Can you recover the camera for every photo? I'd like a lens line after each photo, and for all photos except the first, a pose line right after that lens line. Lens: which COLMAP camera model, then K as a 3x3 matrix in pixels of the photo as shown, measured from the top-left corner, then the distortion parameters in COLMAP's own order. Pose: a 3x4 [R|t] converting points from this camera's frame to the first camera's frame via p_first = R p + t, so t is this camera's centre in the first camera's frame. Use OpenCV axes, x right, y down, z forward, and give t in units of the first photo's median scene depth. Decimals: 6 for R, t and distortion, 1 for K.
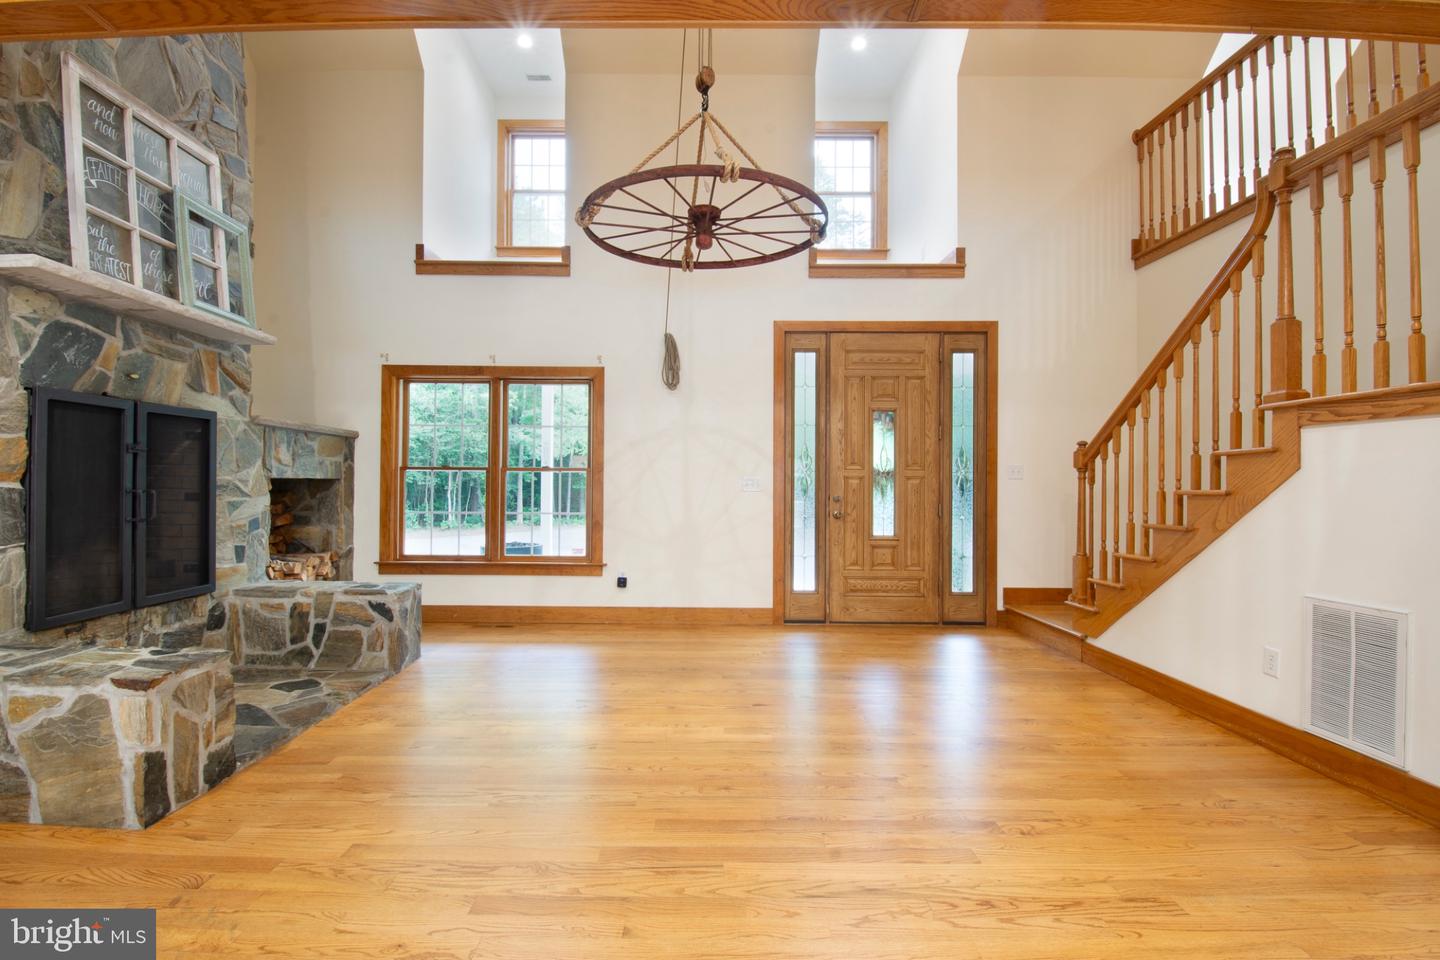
lens RADIAL K [[631.8, 0, 697.5], [0, 631.8, 481.5], [0, 0, 1]] dist [0.000518, -0.012739]
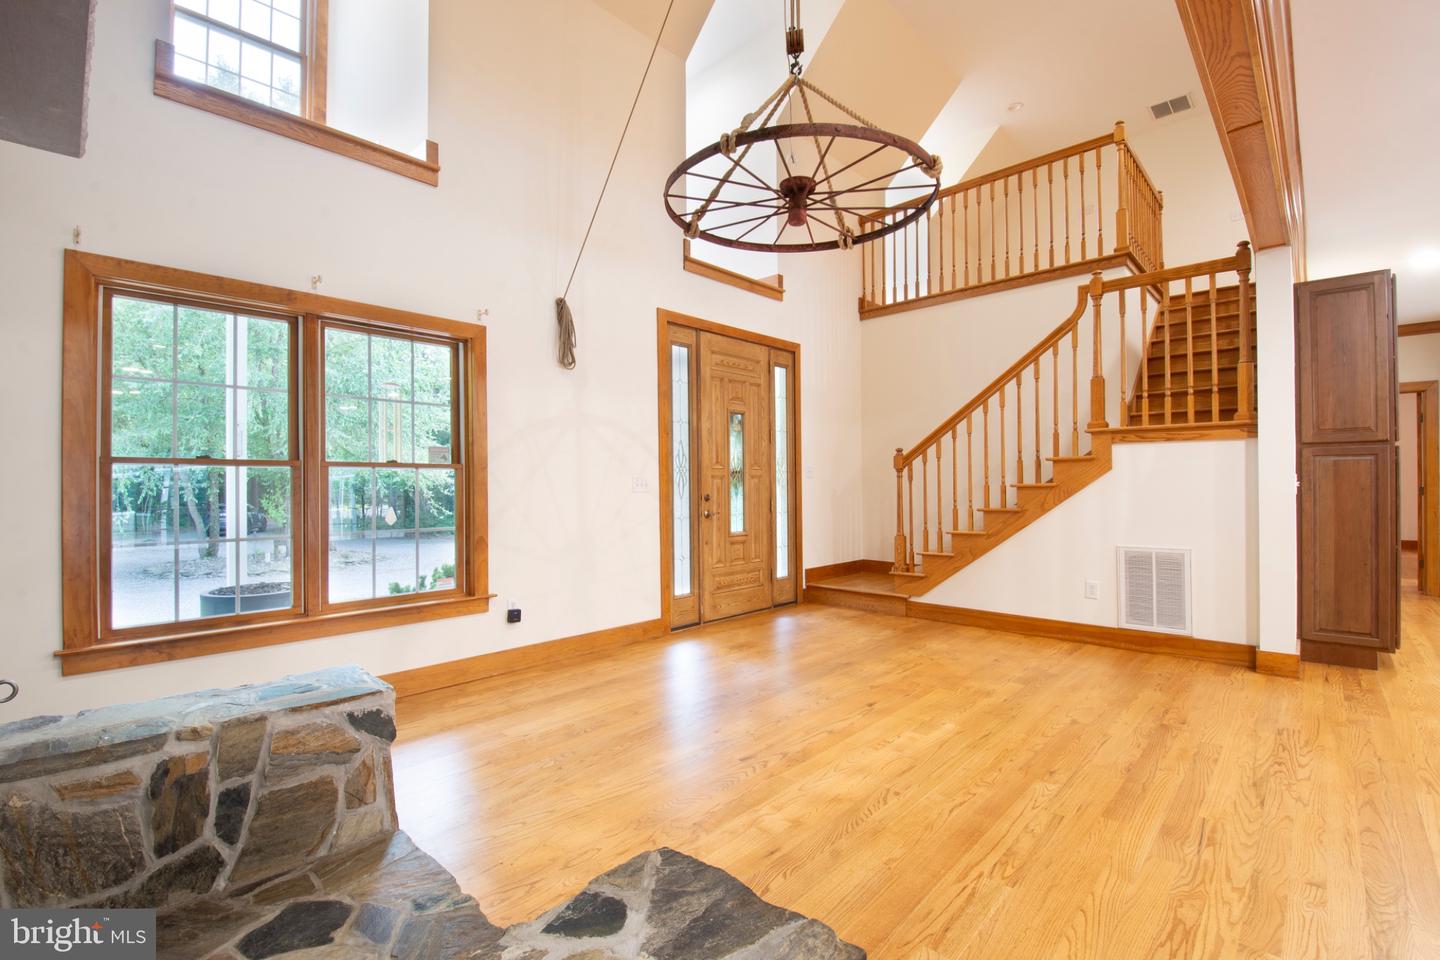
lens RADIAL K [[631.8, 0, 697.5], [0, 631.8, 481.5], [0, 0, 1]] dist [0.000518, -0.012739]
pose [[0.701336, -0.006939, 0.712797, -0.687643], [0.008526, 0.999963, 0.001345, 0.000008], [-0.712780, 0.005134, 0.701369, 0.428390]]
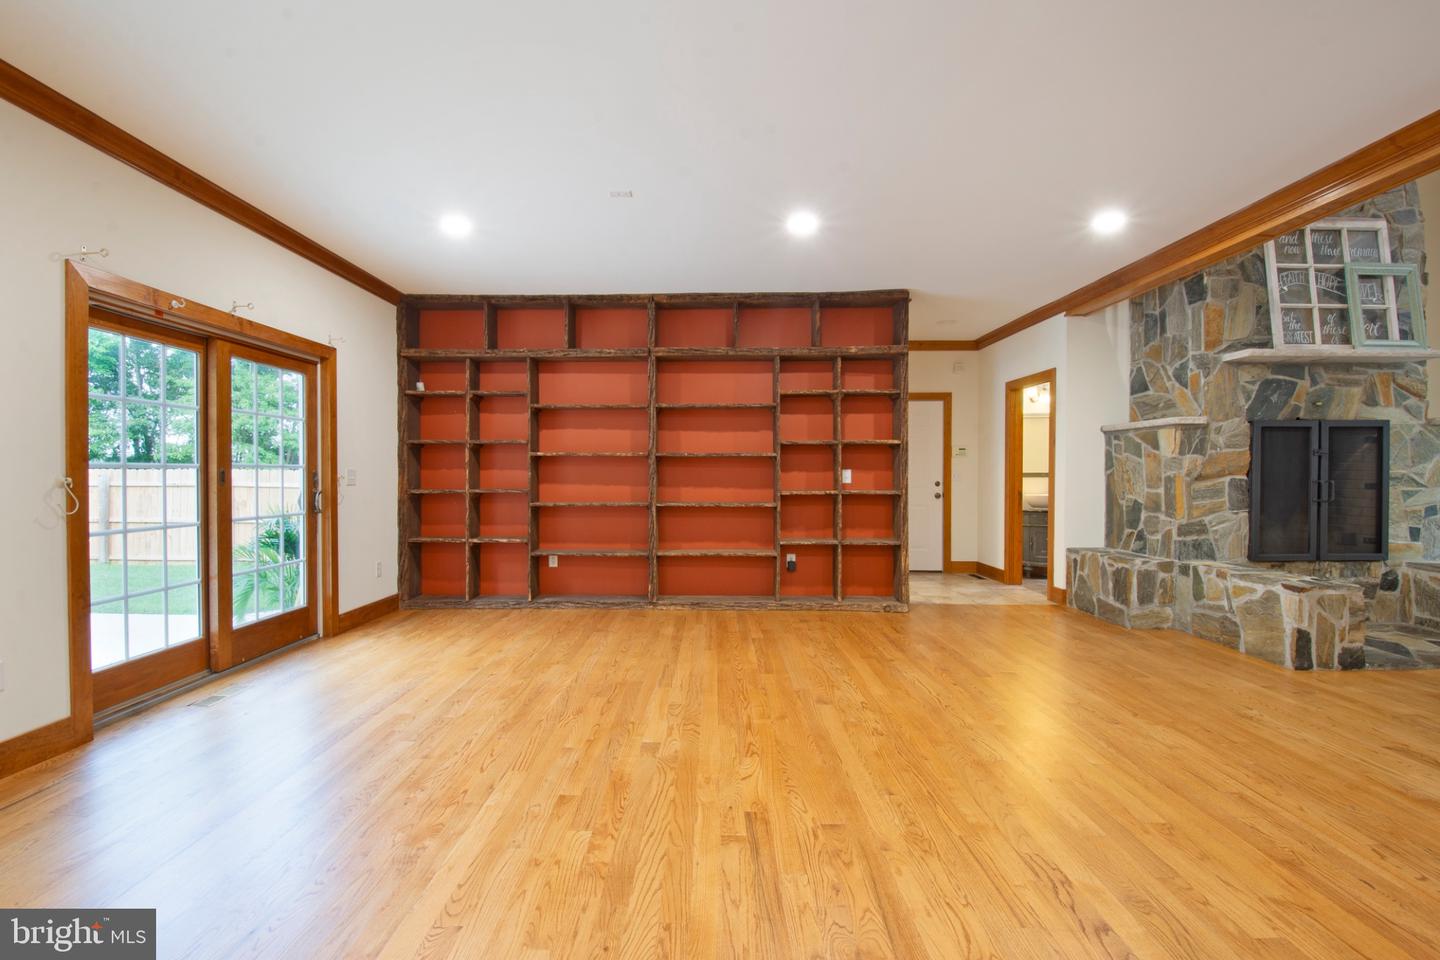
lens RADIAL K [[631.8, 0, 697.5], [0, 631.8, 481.5], [0, 0, 1]] dist [0.000518, -0.012739]
pose [[-0.023089, 0.005184, -0.999720, 0.504486], [0.004518, 0.999977, 0.005081, 0.001605], [0.999723, -0.004399, -0.023112, -0.359930]]
